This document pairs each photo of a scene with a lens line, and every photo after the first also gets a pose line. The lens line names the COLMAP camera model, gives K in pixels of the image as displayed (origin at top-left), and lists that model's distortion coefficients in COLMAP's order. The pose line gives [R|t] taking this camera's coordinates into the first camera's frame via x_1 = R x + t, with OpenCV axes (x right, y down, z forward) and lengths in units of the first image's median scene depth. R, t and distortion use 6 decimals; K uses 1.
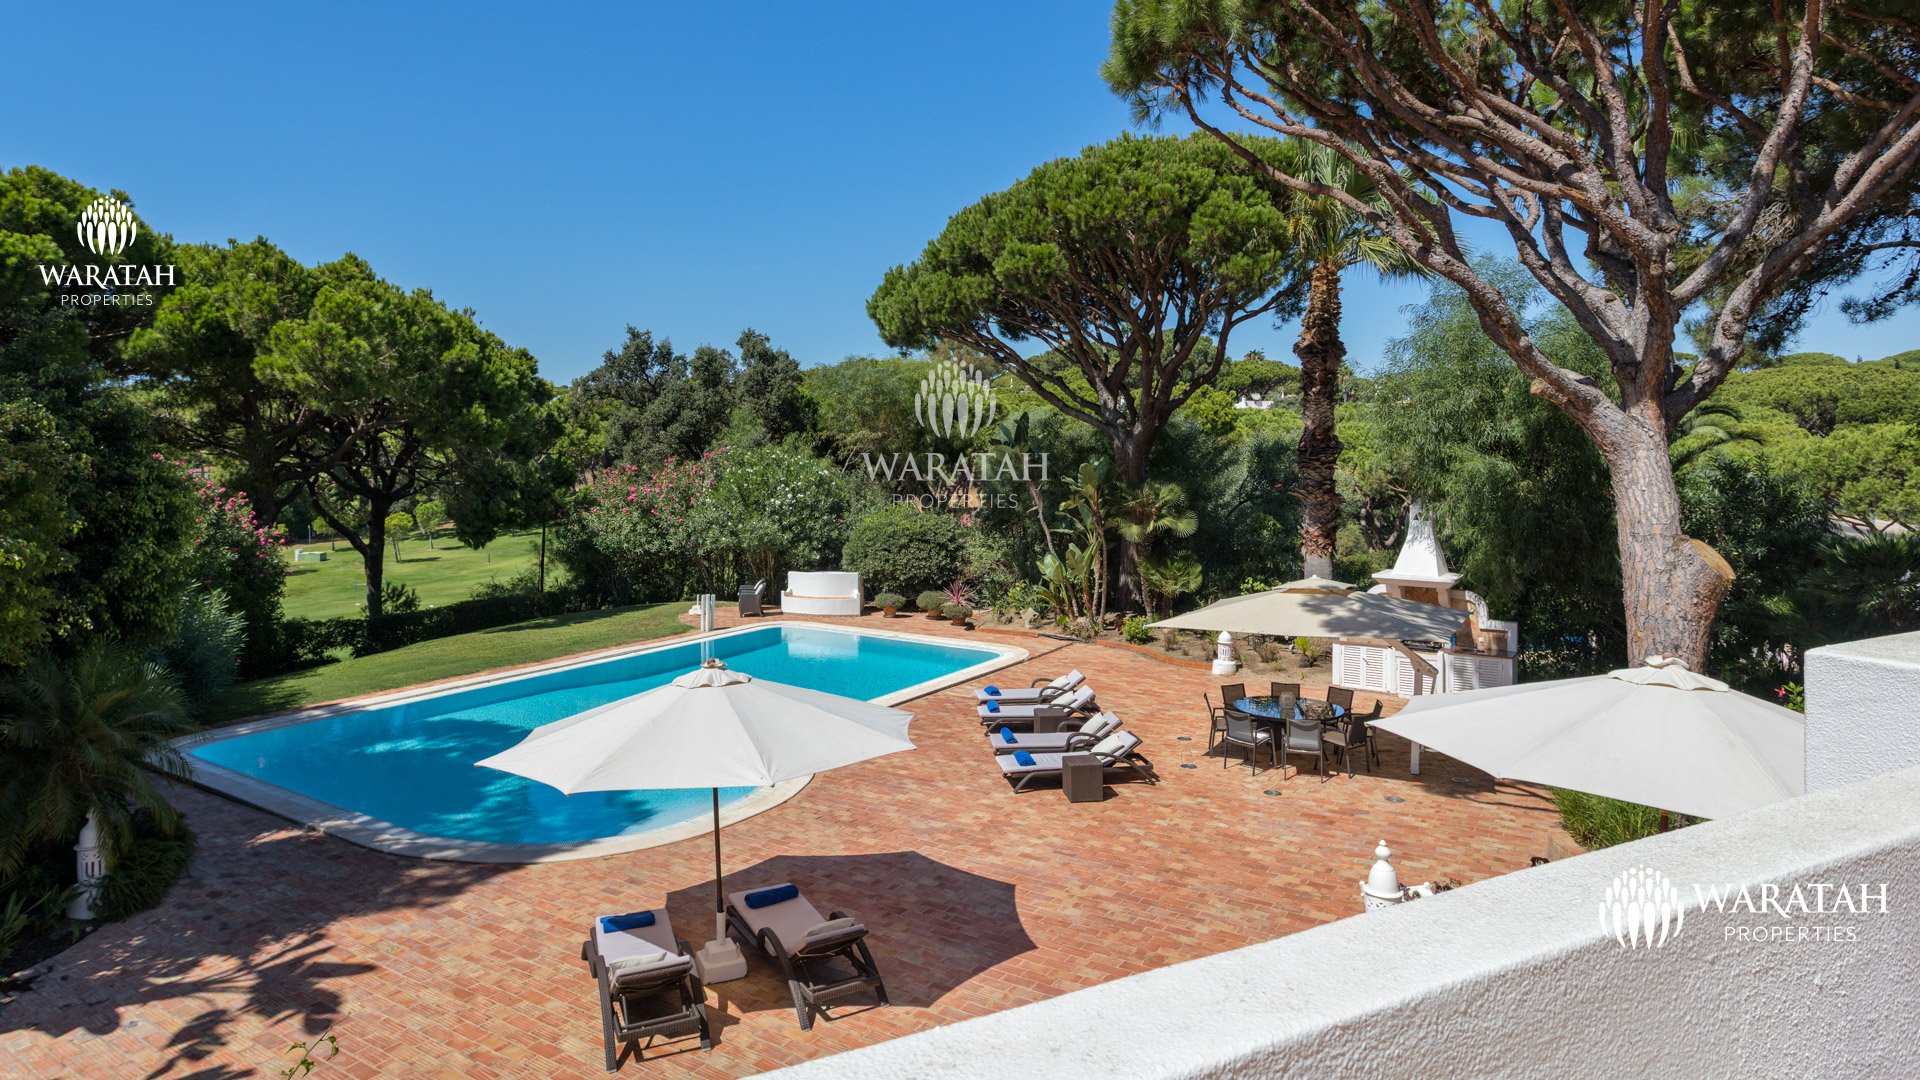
lens RADIAL K [[1100.8, 0, 946.1], [0, 1100.8, 442.5], [0, 0, 1]] dist [-0.002267, 0.000577]
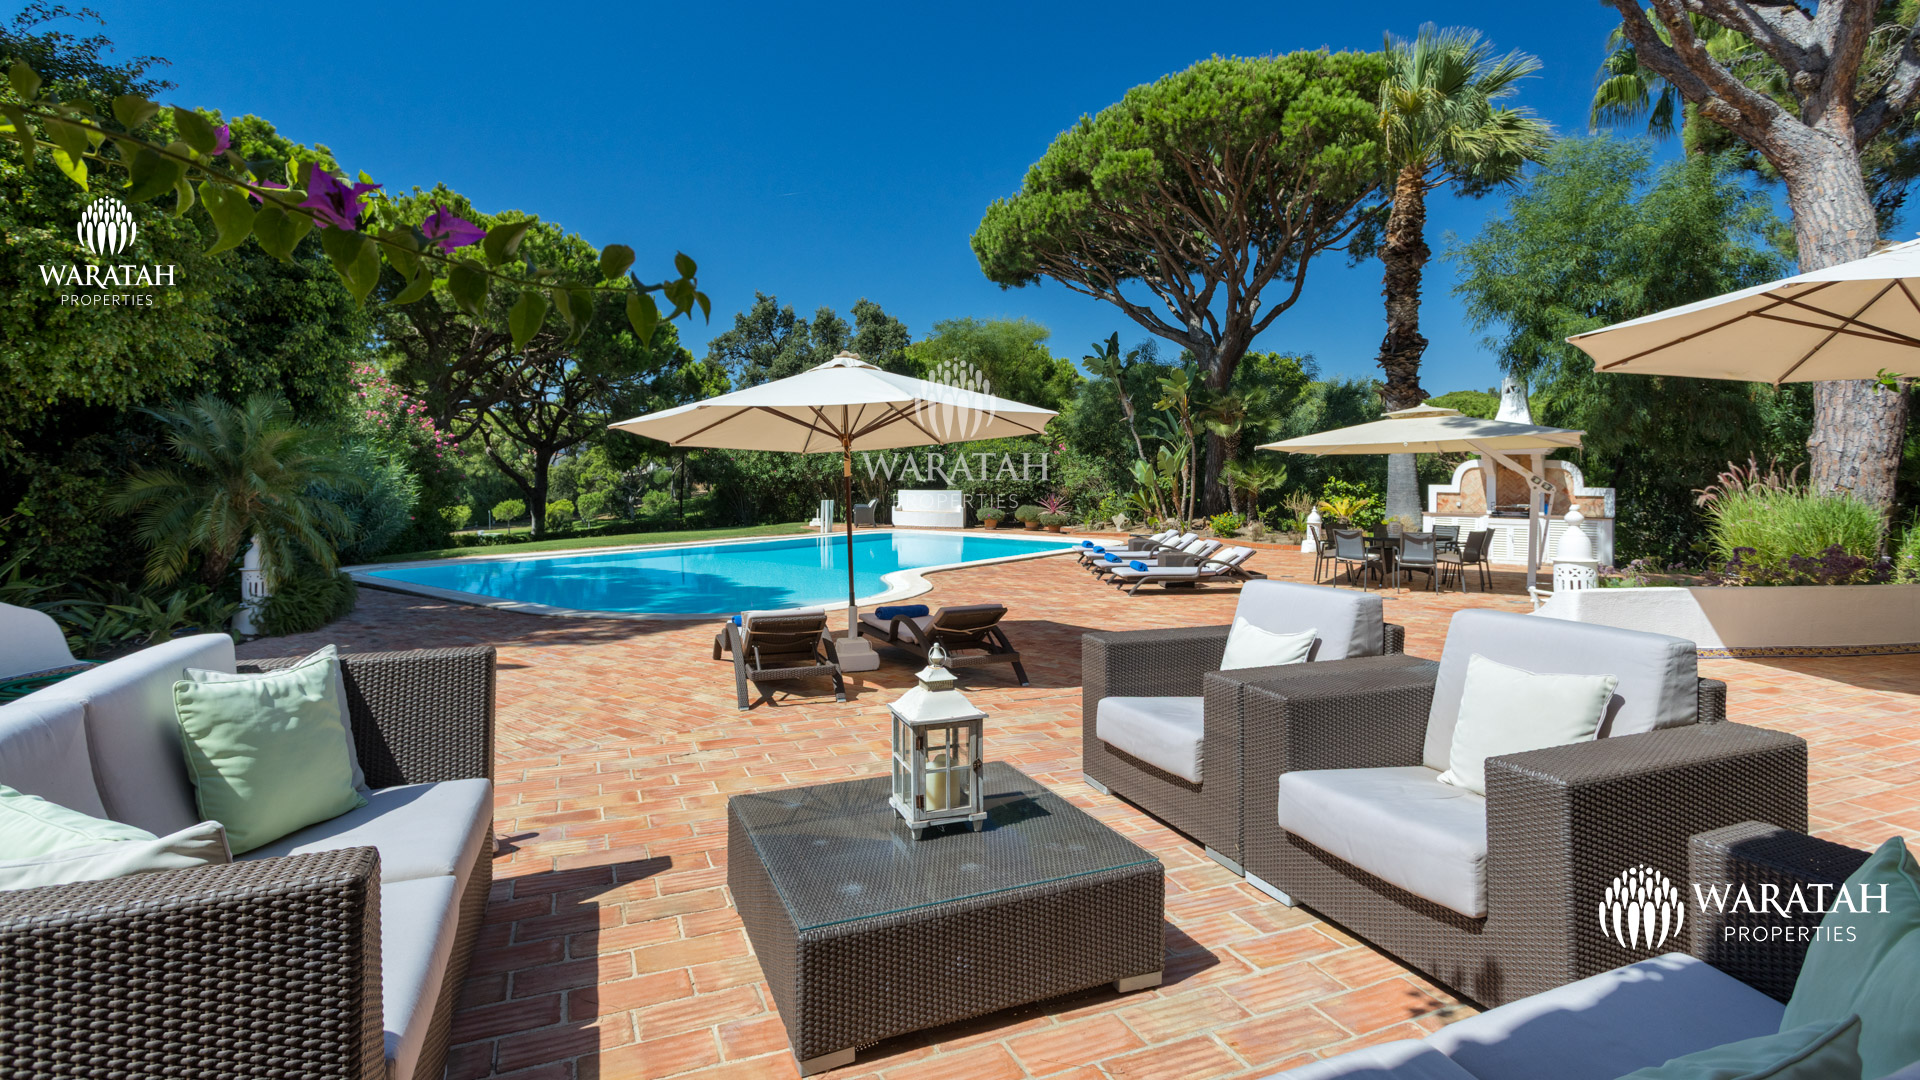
lens RADIAL K [[950.2, 0, 957.3], [0, 950.2, 463.6], [0, 0, 1]] dist [0.002594, -0.000312]
pose [[0.997471, 0.002153, -0.071040, -0.020165], [-0.002459, 0.999988, -0.004213, 0.116174], [0.071030, 0.004377, 0.997465, 0.061840]]
